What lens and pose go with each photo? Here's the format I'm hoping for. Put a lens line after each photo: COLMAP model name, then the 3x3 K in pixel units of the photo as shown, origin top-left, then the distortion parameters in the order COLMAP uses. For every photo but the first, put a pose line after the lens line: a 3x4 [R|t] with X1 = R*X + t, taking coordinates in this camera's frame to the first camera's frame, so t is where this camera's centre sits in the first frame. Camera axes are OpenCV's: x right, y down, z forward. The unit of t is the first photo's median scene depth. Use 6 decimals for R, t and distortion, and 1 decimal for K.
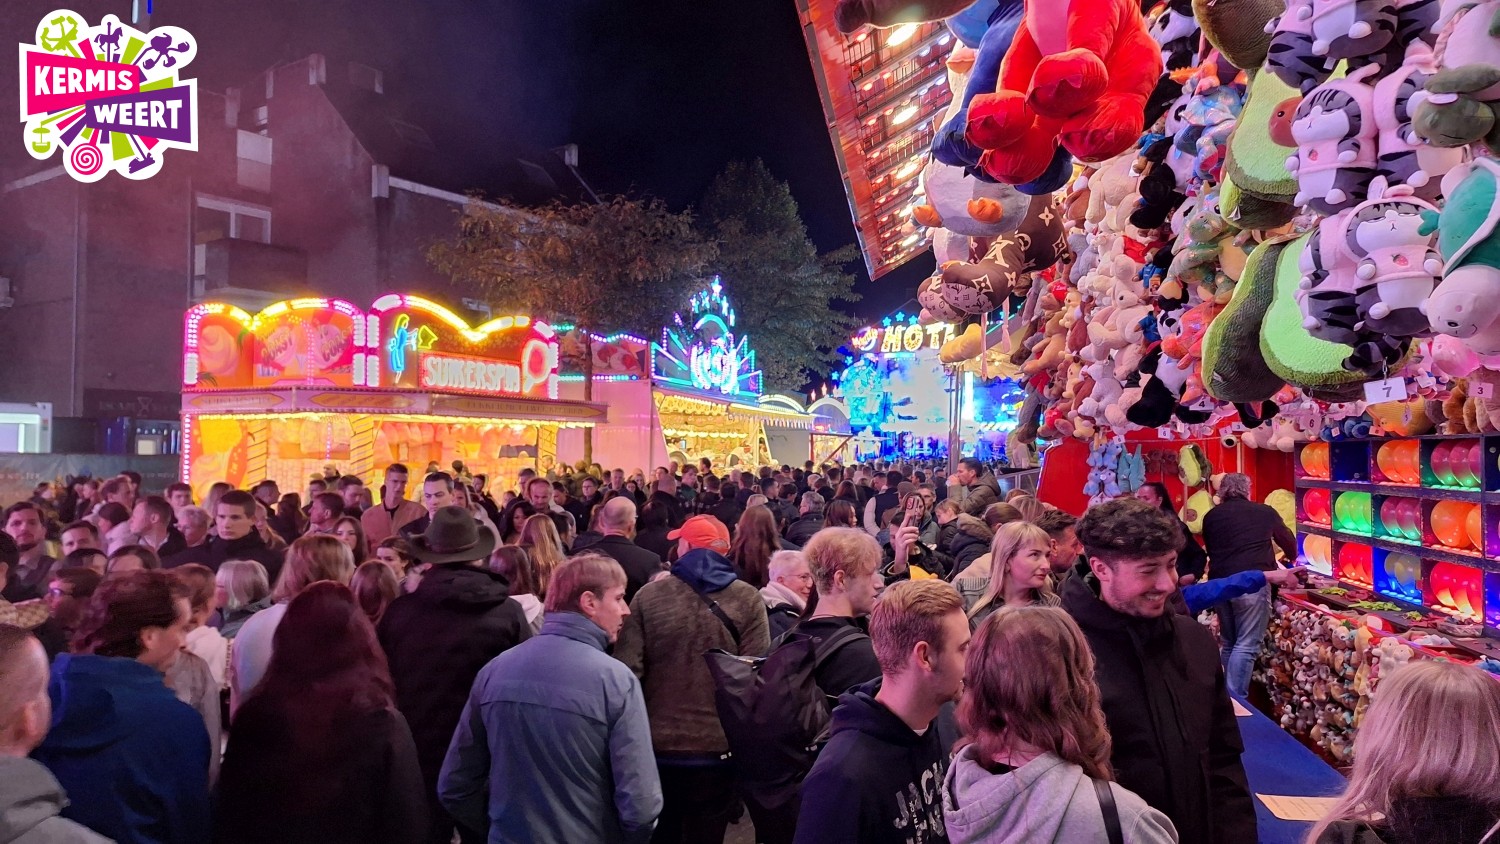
lens RADIAL K [[1039.4, 0, 747.1], [0, 1039.4, 428.1], [0, 0, 1]] dist [0.152524, -0.217446]
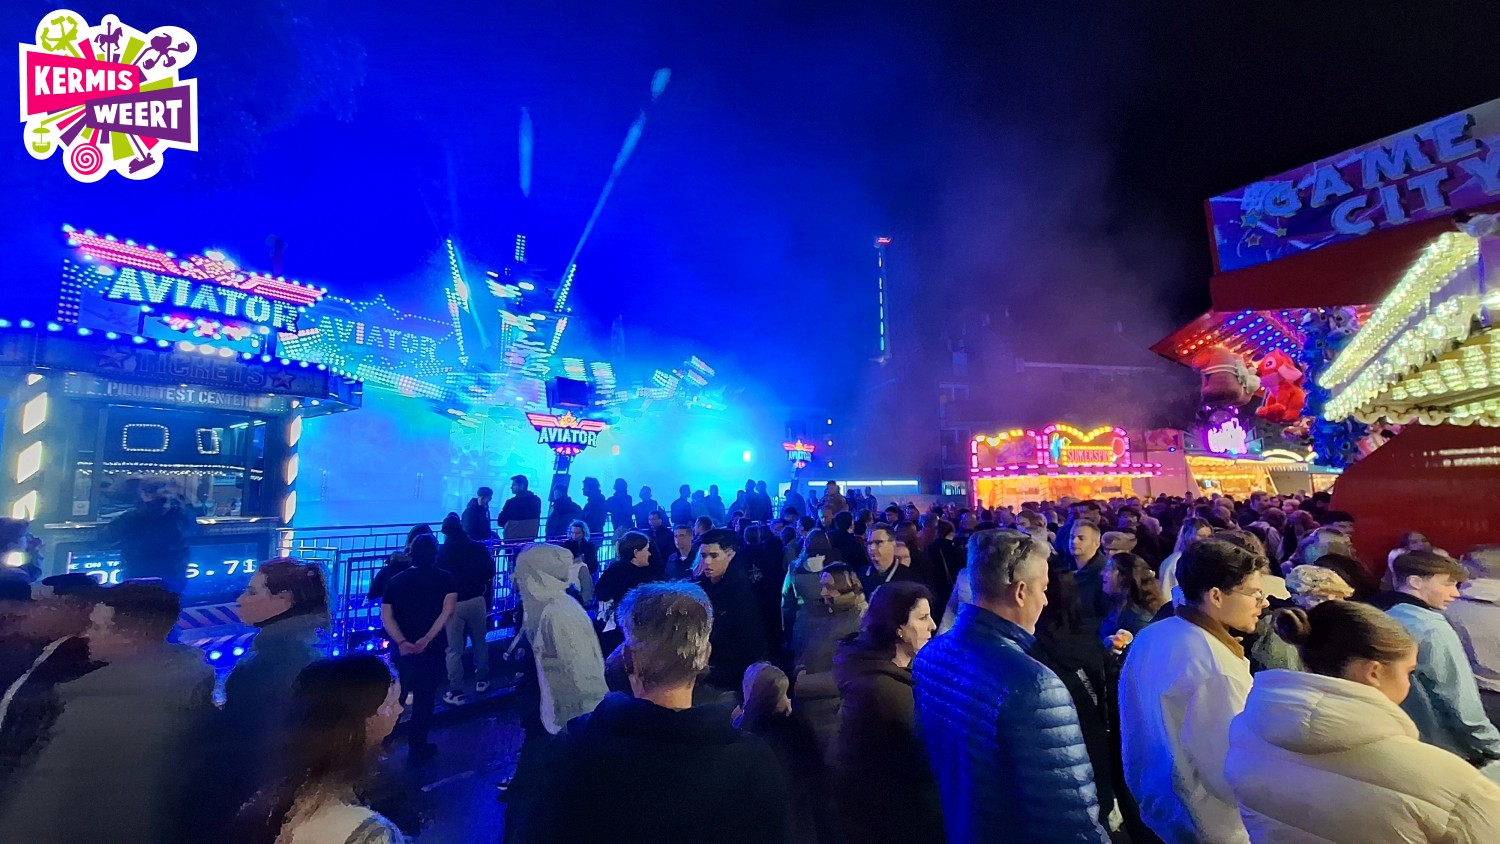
lens RADIAL K [[604.9, 0, 737.7], [0, 604.9, 444.9], [0, 0, 1]] dist [-0.000880, 0.000048]
pose [[0.748749, -0.078610, -0.658176, 0.031235], [0.039327, 0.996462, -0.074274, -0.006442], [0.661686, 0.029729, 0.749192, -0.437877]]
